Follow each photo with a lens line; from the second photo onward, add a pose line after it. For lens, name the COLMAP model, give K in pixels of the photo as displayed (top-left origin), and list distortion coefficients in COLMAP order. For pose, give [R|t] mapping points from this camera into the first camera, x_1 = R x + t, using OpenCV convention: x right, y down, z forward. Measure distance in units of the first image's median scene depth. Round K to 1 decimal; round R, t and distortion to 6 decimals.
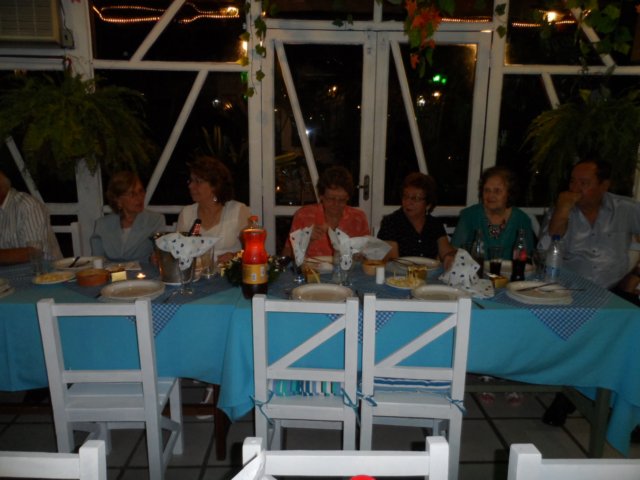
lens RADIAL K [[514.0, 0, 315.6], [0, 514.0, 238.7], [0, 0, 1]] dist [0.042475, 0.003438]
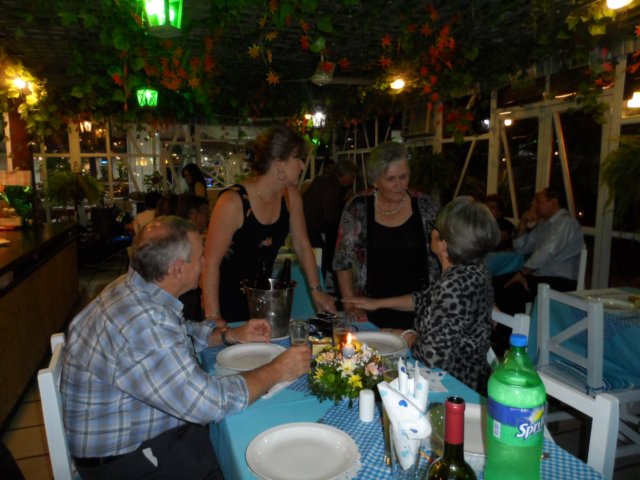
lens RADIAL K [[516.3, 0, 313.2], [0, 516.3, 239.9], [0, 0, 1]] dist [-0.005575, 0.081579]
pose [[0.291295, 0.110874, -0.950186, 1.457699], [-0.197301, 0.978869, 0.053735, 0.043436], [0.936066, 0.171820, 0.307016, -0.059822]]
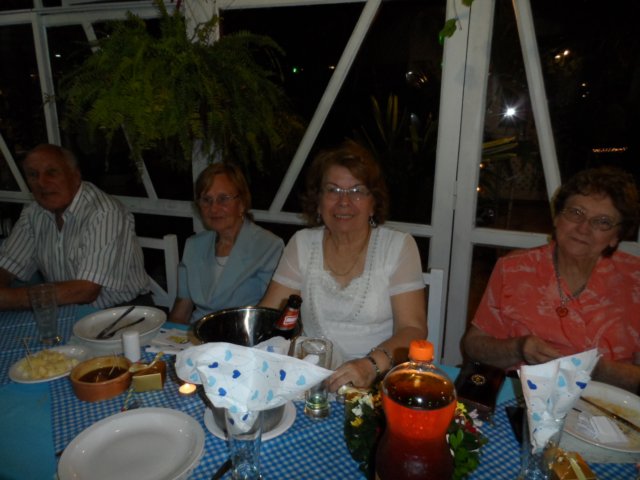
lens RADIAL K [[525.3, 0, 308.9], [0, 525.3, 237.7], [0, 0, 1]] dist [-0.005029, 0.045617]
pose [[0.931110, 0.091696, -0.353025, -0.044436], [-0.080109, 0.995662, 0.047328, -0.070323], [0.355833, -0.015787, 0.934416, 0.391121]]
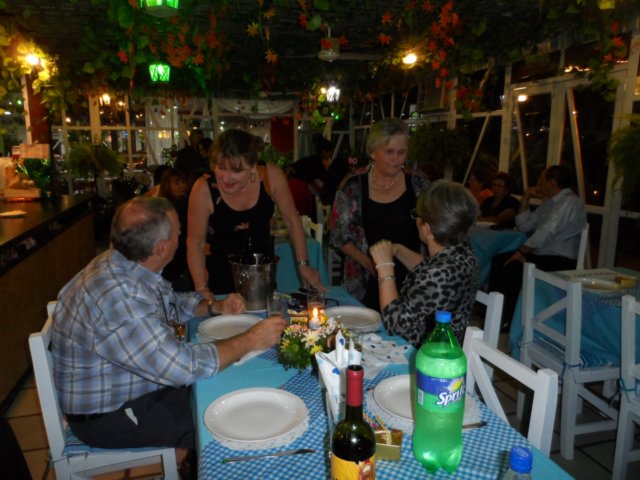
lens RADIAL K [[514.0, 0, 315.6], [0, 514.0, 238.7], [0, 0, 1]] dist [0.042475, 0.003438]
pose [[0.248614, 0.162151, -0.954934, 1.498739], [-0.207282, 0.971955, 0.111076, 0.024403], [0.946163, 0.170326, 0.275252, -0.019891]]
